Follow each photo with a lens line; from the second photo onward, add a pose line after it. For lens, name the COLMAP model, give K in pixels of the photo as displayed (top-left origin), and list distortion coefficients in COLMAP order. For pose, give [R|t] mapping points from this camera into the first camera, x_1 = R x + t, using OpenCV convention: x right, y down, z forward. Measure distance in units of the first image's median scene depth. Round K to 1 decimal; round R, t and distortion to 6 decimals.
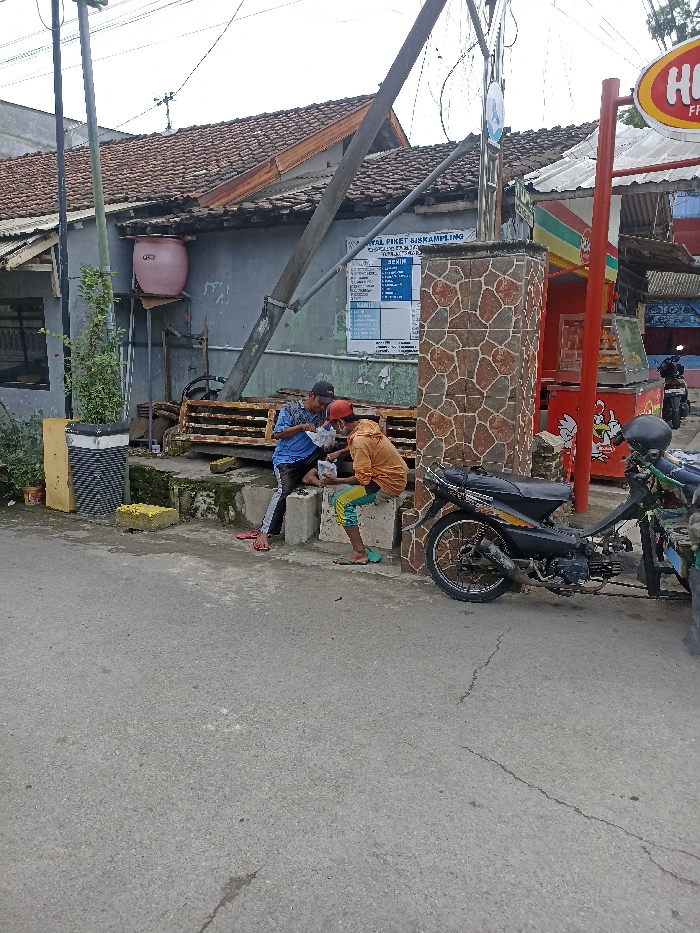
lens RADIAL K [[694.1, 0, 350.0], [0, 694.1, 466.5], [0, 0, 1]] dist [0.050344, -0.043352]
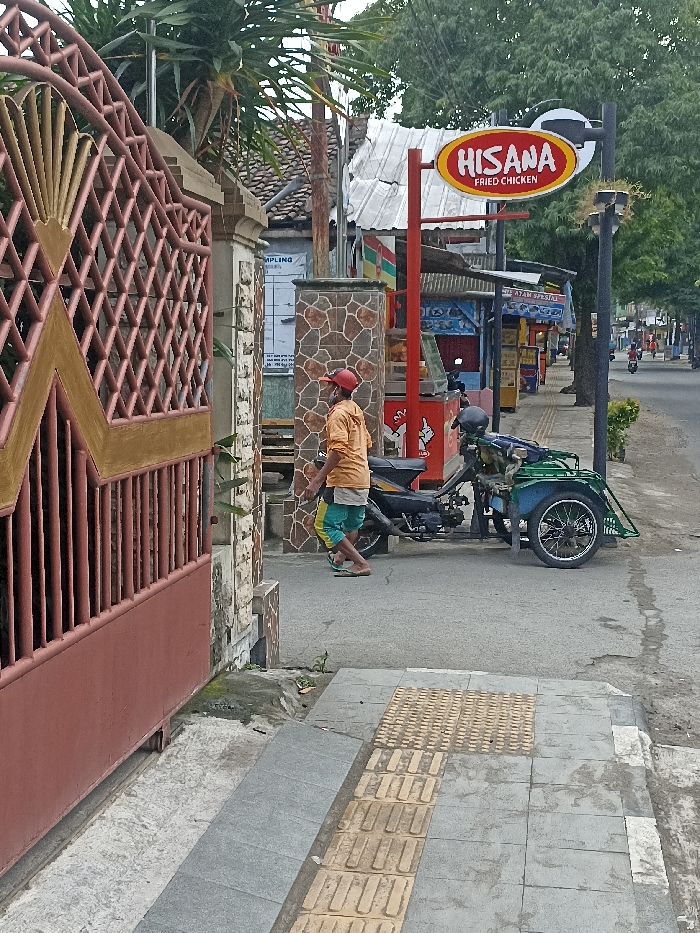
lens RADIAL K [[1385.4, 0, 350.0], [0, 1385.4, 466.5], [0, 0, 1]] dist [0.003688, -0.007328]
pose [[0.927658, -0.036384, 0.371654, -0.718870], [0.071992, 0.993997, -0.082385, 0.220262], [-0.366425, 0.103181, 0.924709, -1.258334]]
